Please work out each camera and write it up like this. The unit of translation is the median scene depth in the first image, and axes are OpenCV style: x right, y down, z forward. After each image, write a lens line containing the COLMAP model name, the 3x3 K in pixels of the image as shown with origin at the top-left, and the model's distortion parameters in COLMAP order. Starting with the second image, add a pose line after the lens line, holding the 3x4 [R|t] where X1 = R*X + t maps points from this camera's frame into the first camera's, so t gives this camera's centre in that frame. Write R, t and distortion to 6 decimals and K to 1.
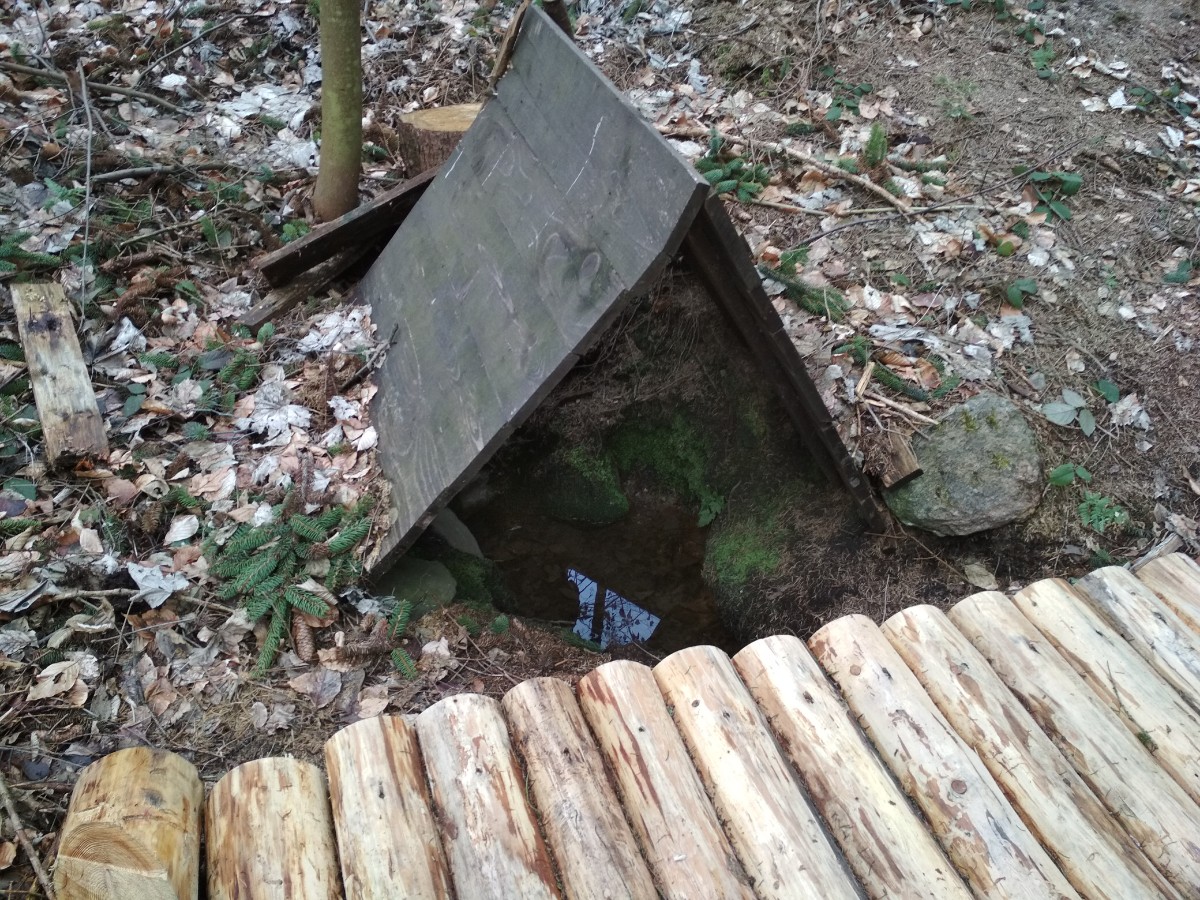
lens RADIAL K [[1105.2, 0, 607.6], [0, 1105.2, 431.6], [0, 0, 1]] dist [0.113968, -0.245325]
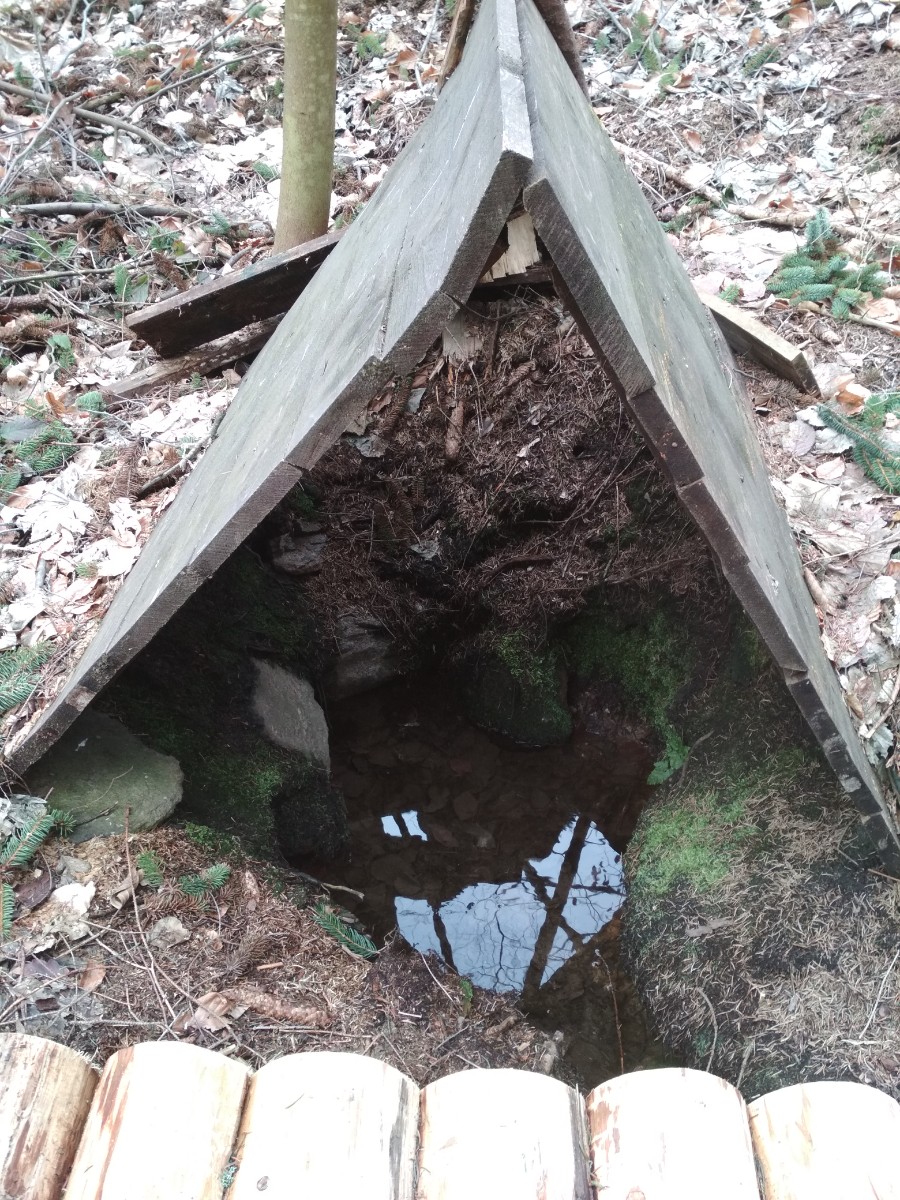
lens RADIAL K [[1105.2, 0, 450.0], [0, 1105.2, 600.0], [0, 0, 1]] dist [0.113968, -0.245325]
pose [[0.934979, 0.177866, -0.306883, 0.133759], [-0.176156, 0.983792, 0.033503, -0.020420], [0.307869, 0.022735, 0.951157, 0.278201]]
